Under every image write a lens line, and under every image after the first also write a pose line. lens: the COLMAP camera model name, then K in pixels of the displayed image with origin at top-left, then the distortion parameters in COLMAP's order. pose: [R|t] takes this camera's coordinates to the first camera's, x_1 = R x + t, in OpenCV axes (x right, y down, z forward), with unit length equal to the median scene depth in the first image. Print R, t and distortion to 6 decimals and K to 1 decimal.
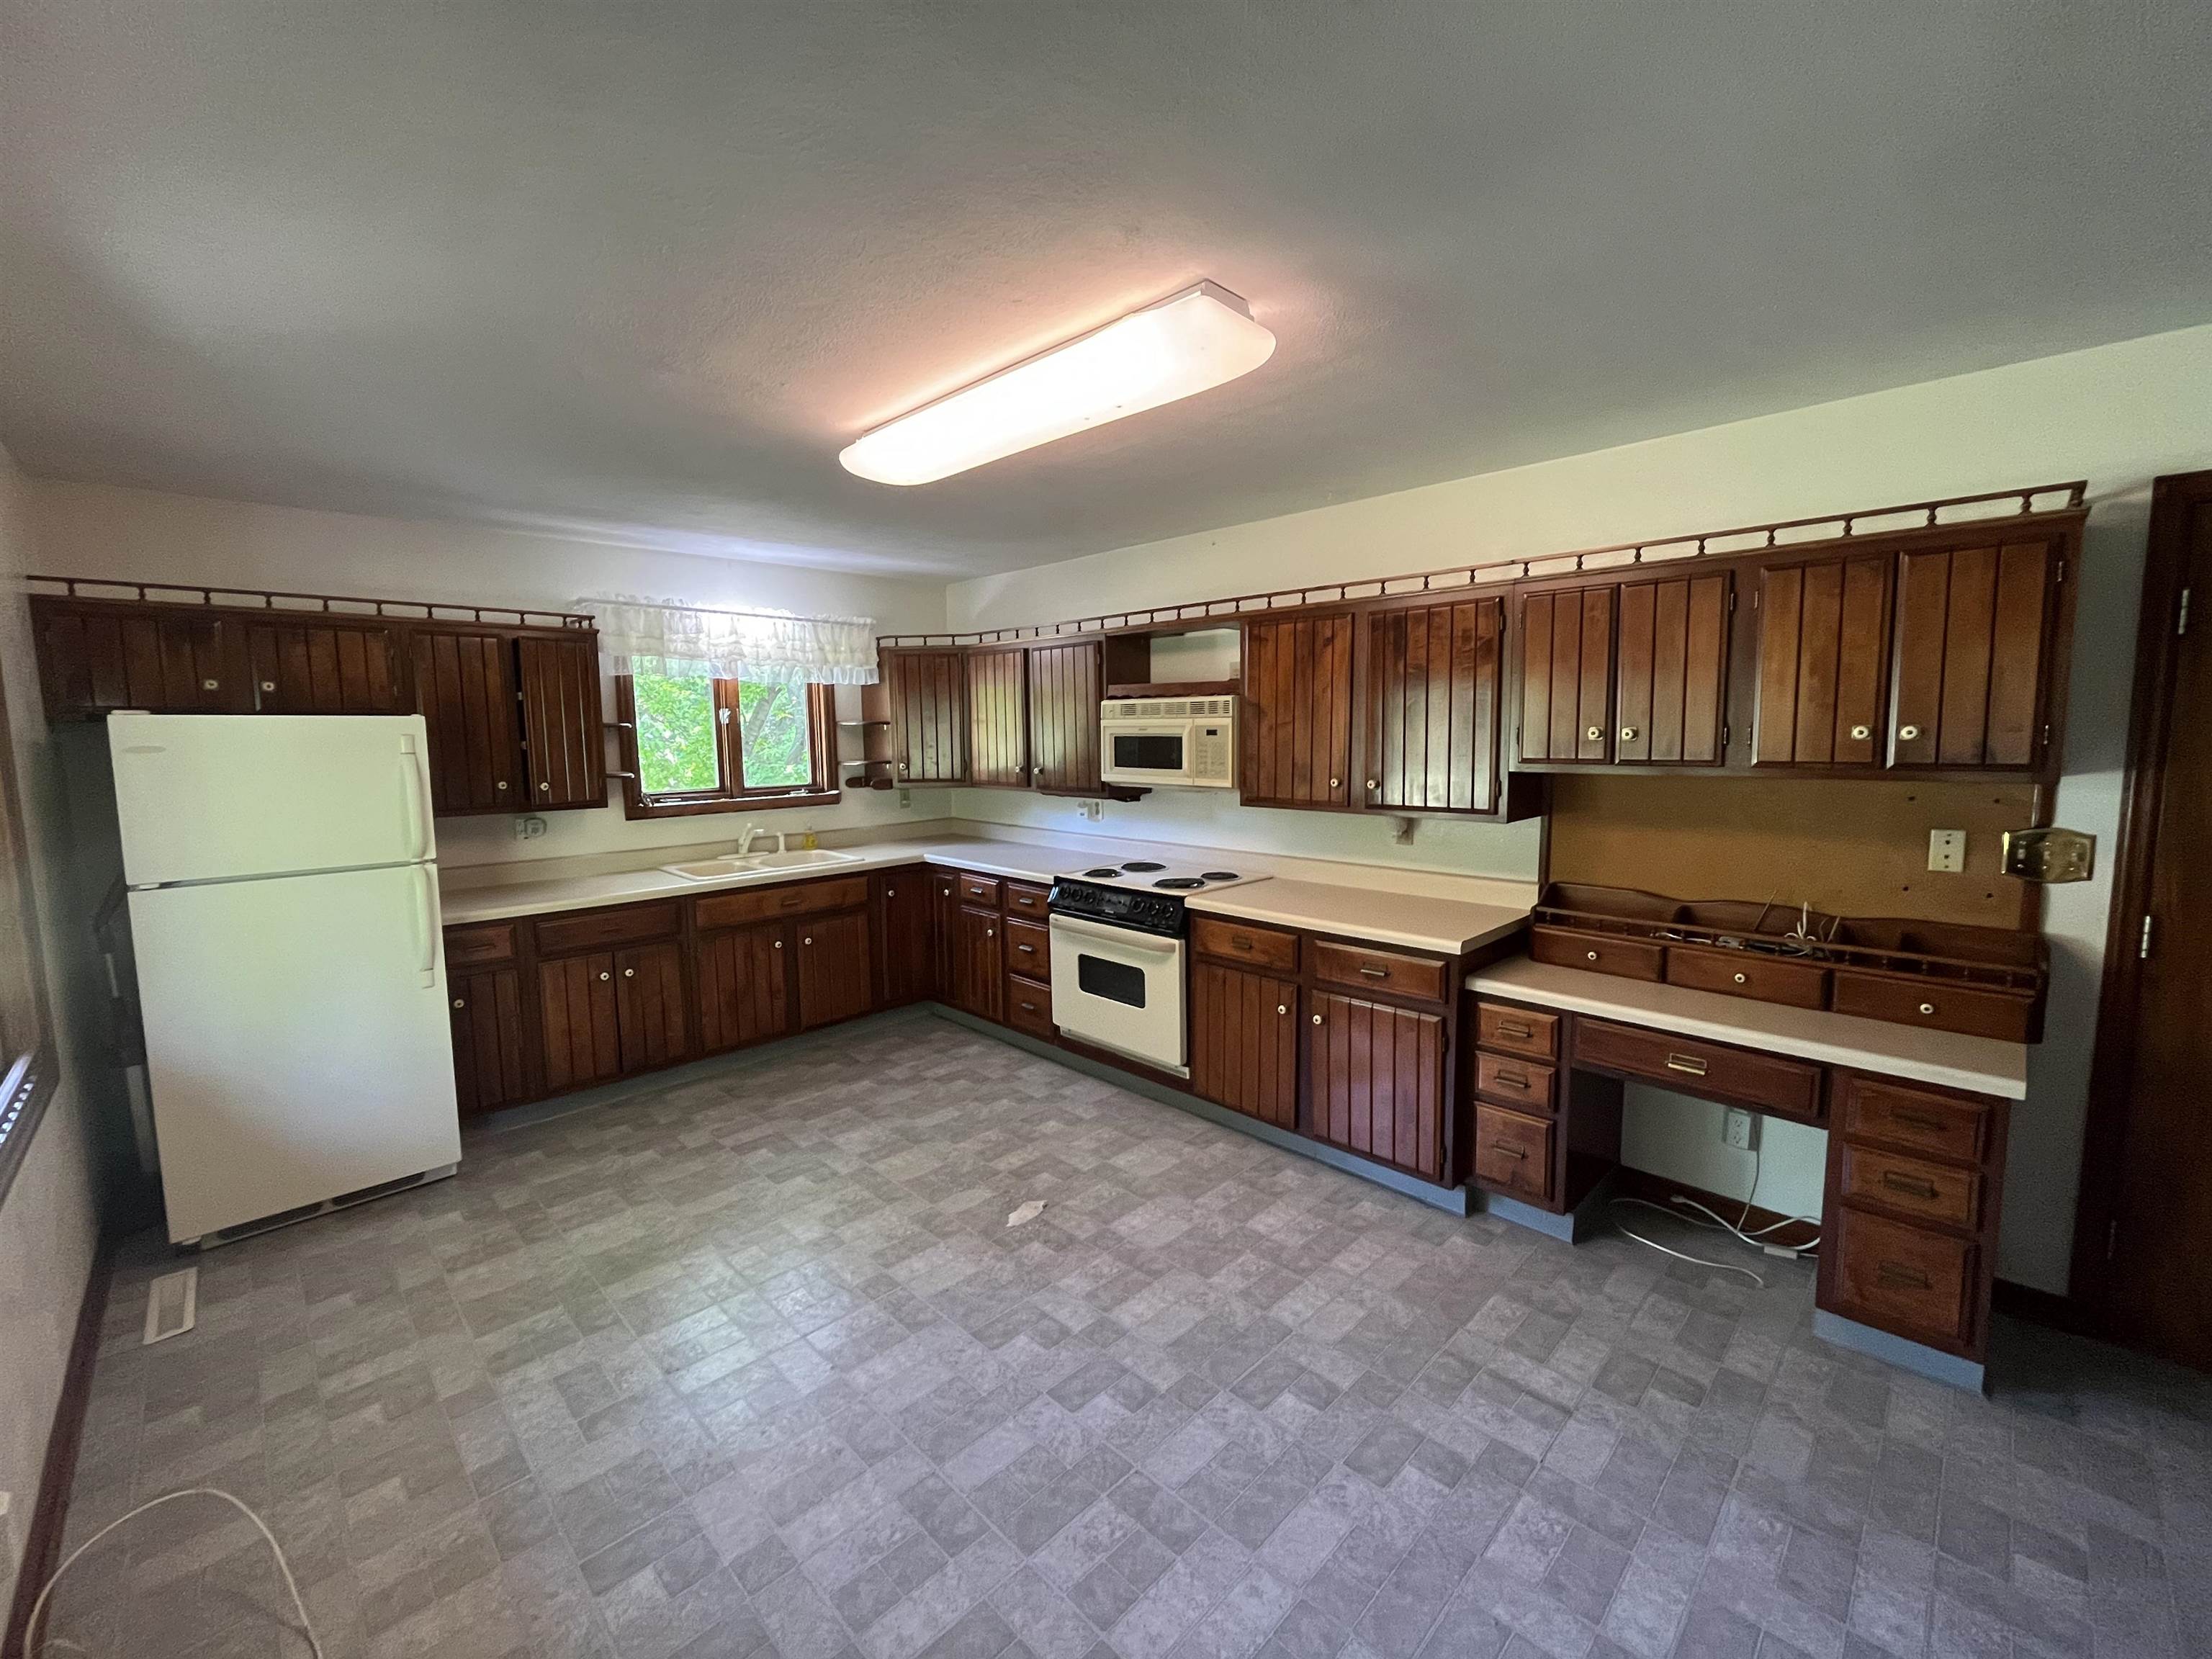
lens RADIAL K [[903.1, 0, 1109.2], [0, 903.1, 825.5], [0, 0, 1]] dist [-0.003271, 0.000166]
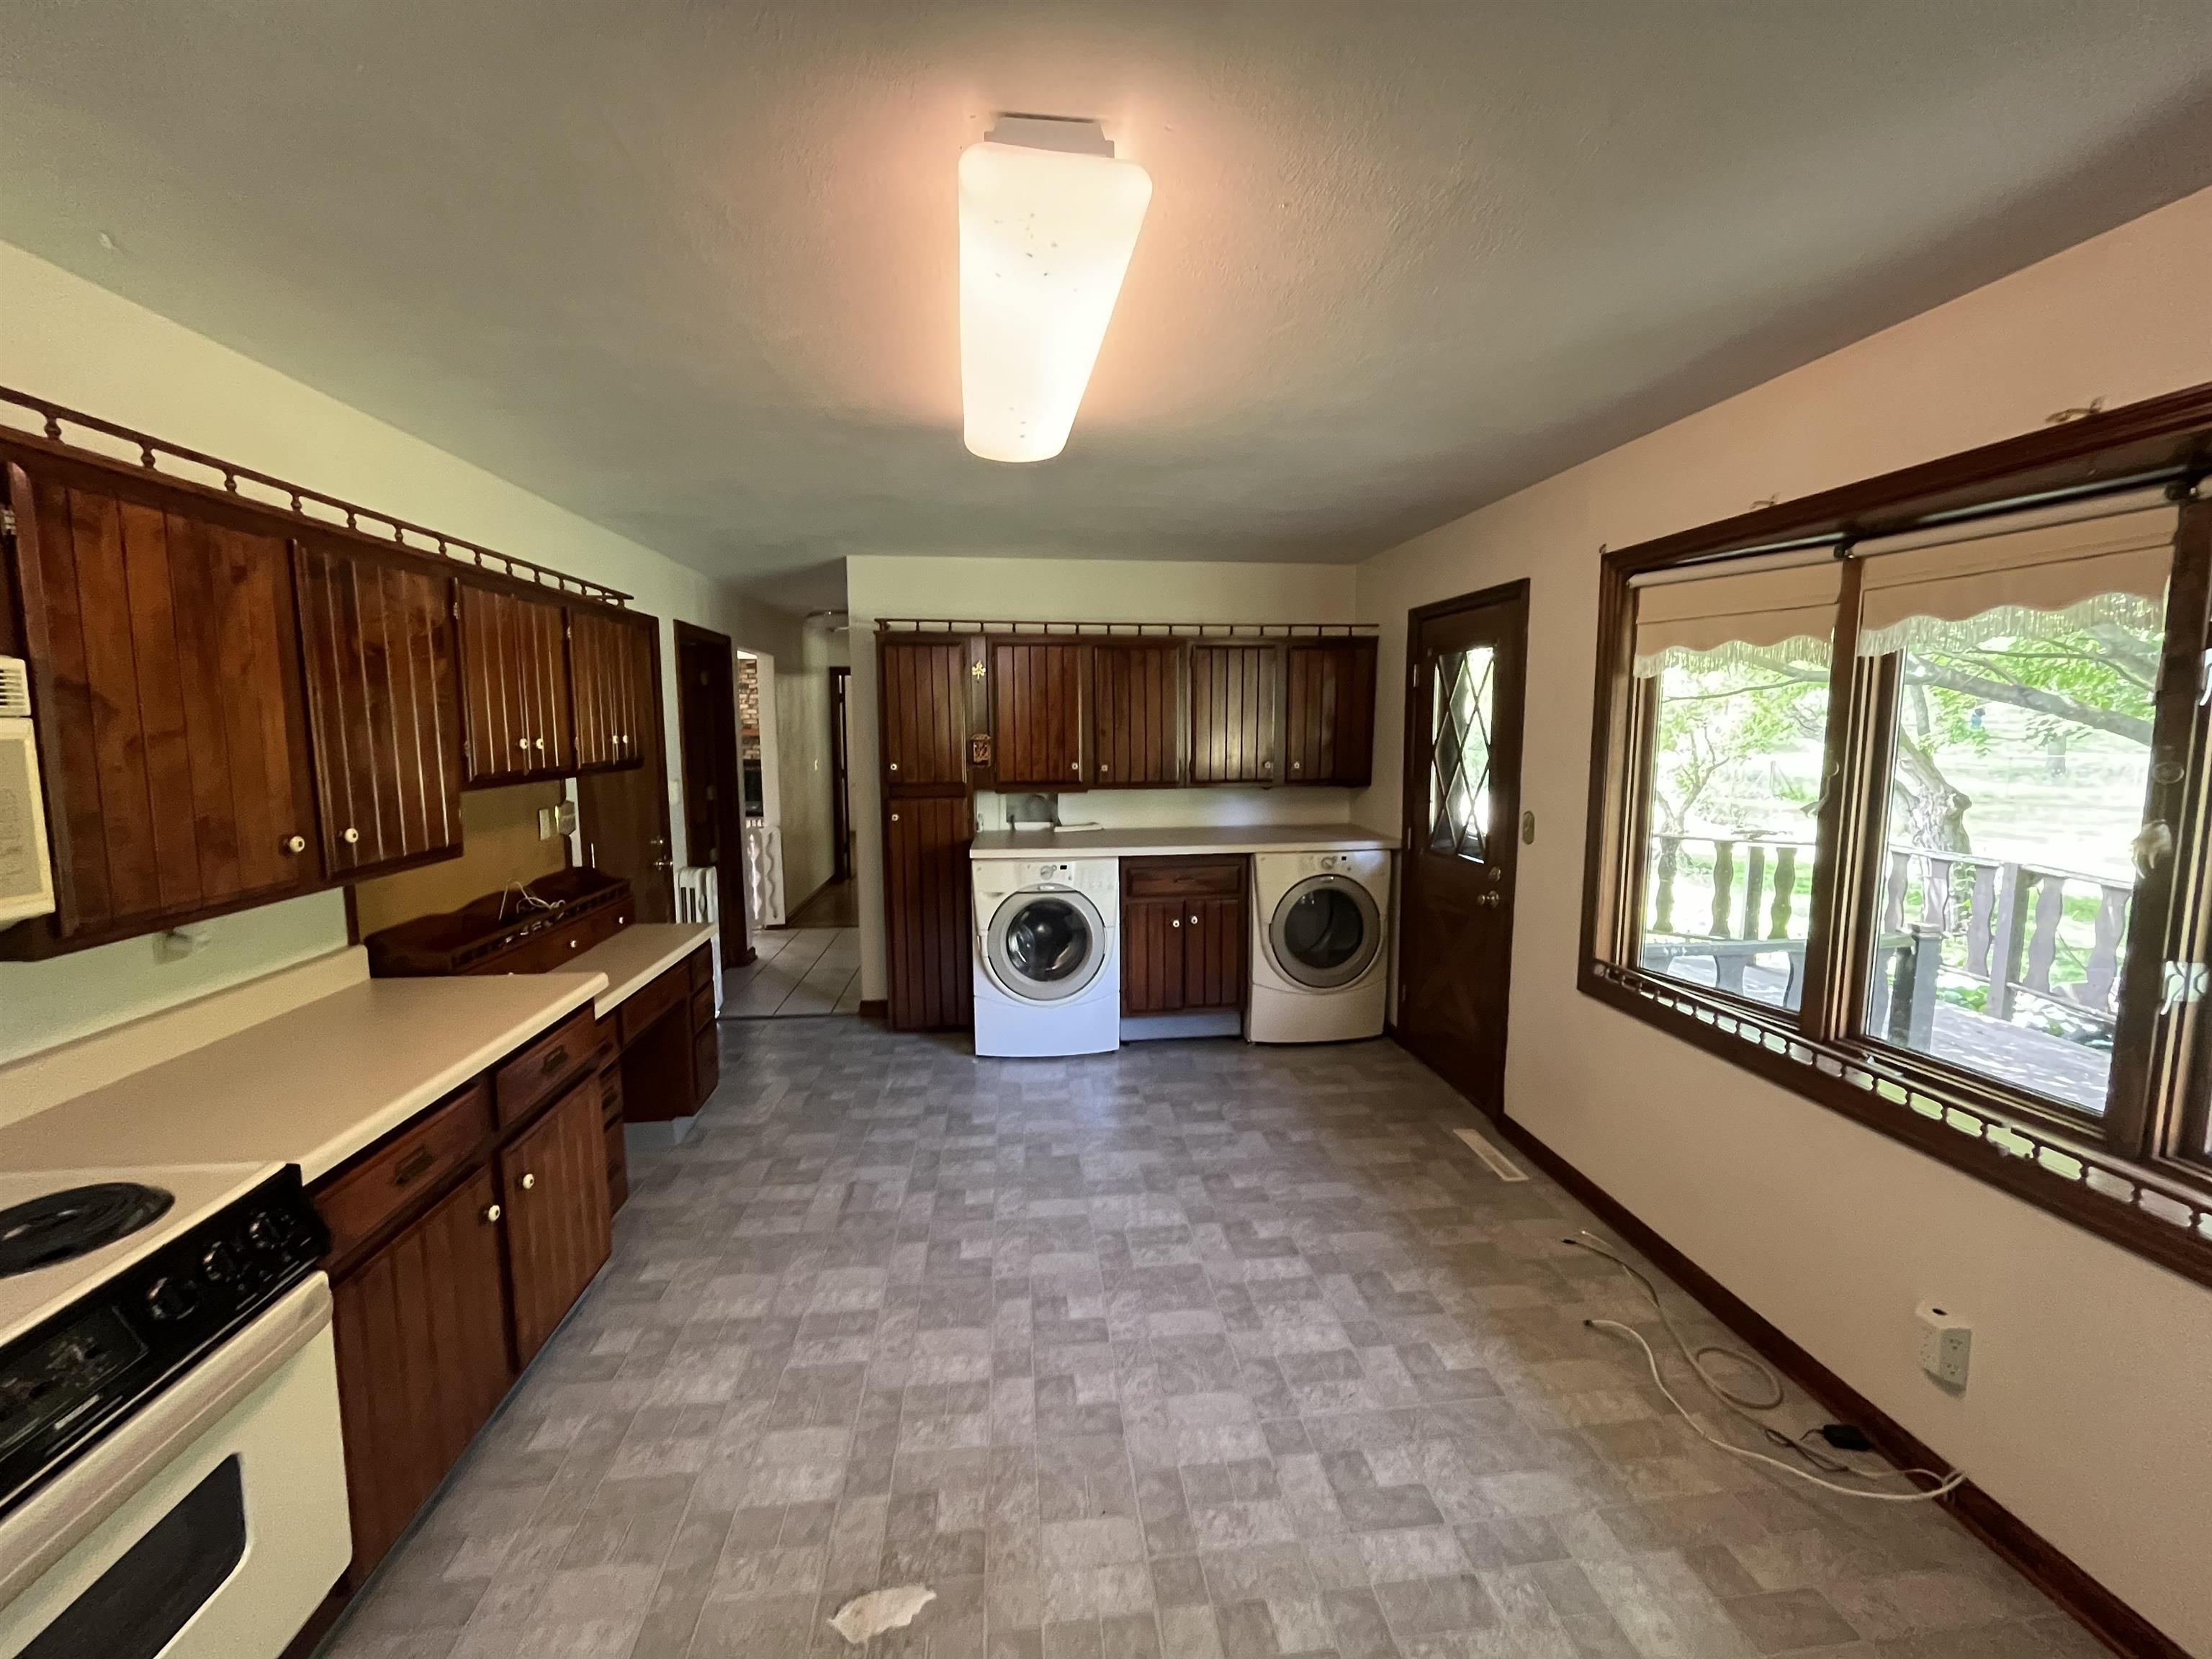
lens RADIAL K [[903.1, 0, 1105.7], [0, 903.1, 822.4], [0, 0, 1]] dist [-0.003271, 0.000166]
pose [[-0.781757, -0.054635, 0.621186, -0.435814], [0.079642, 0.979249, 0.186356, -0.115488], [-0.618477, 0.195157, -0.761183, 1.049302]]
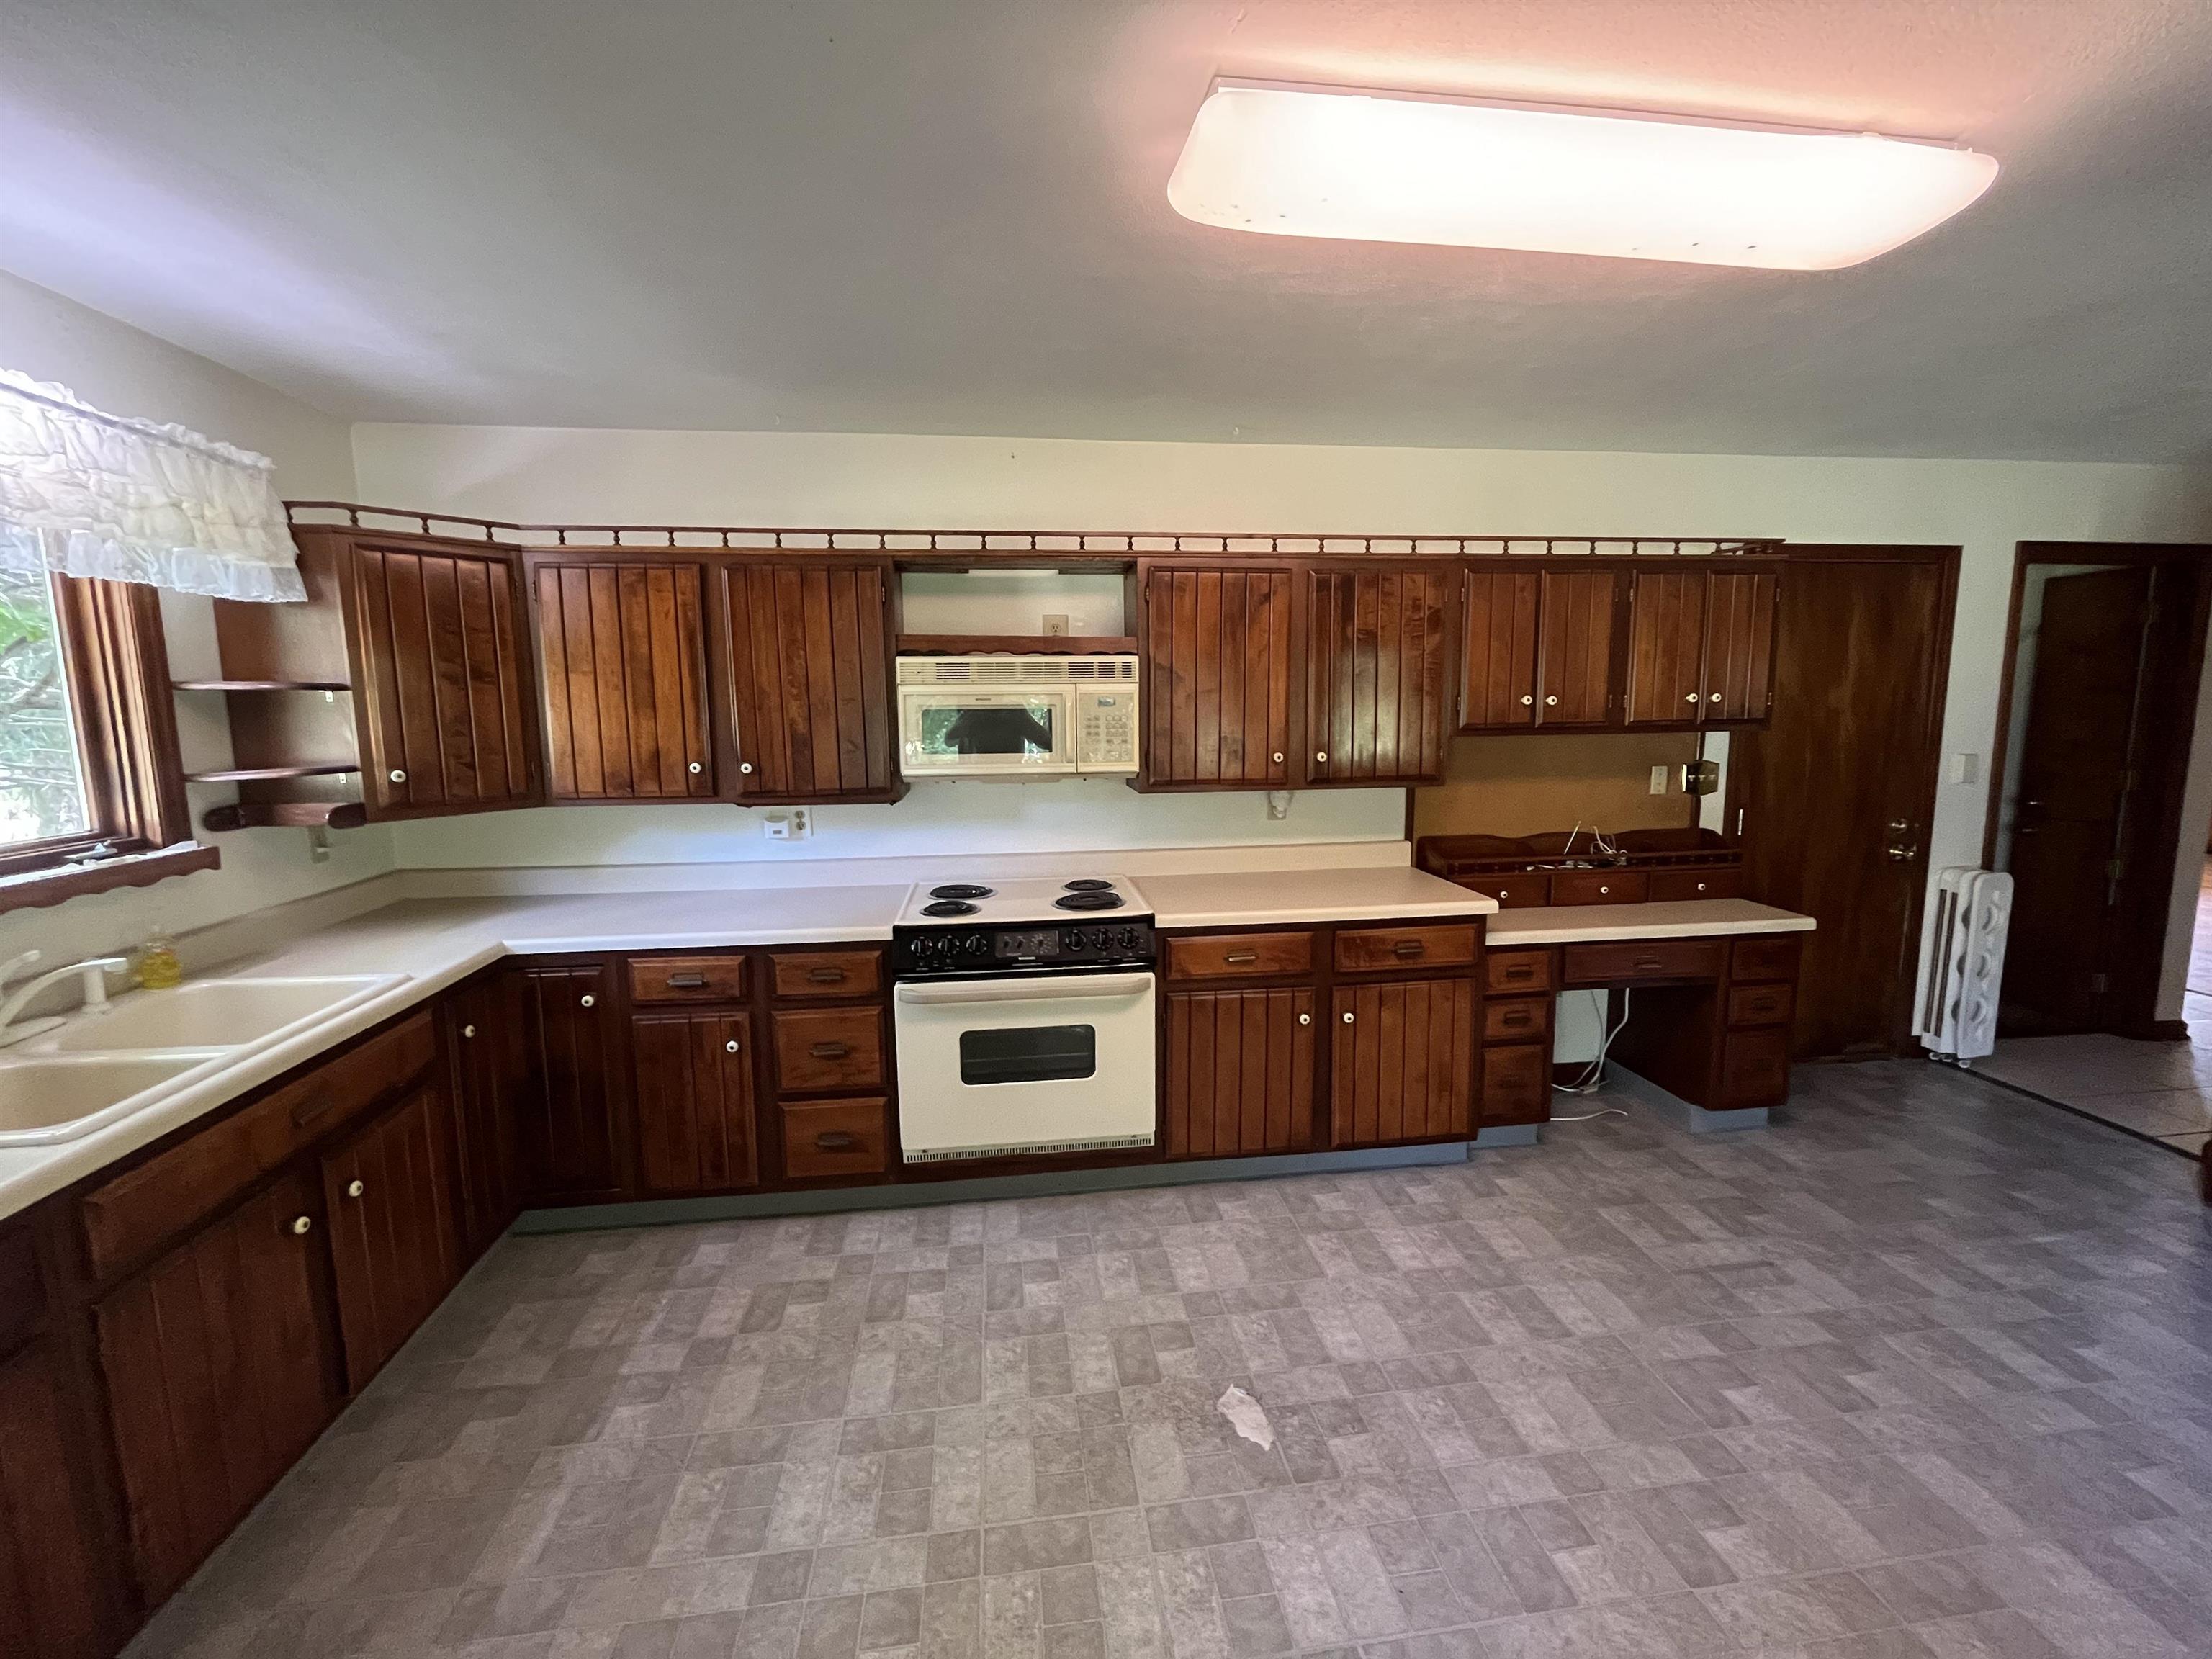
lens RADIAL K [[903.1, 0, 1102.7], [0, 903.1, 821.5], [0, 0, 1]] dist [-0.003271, 0.000166]
pose [[0.610250, -0.100736, 0.785778, -0.538891], [0.089823, 0.994284, 0.057708, -0.048626], [-0.787100, 0.035365, 0.615810, 0.555012]]
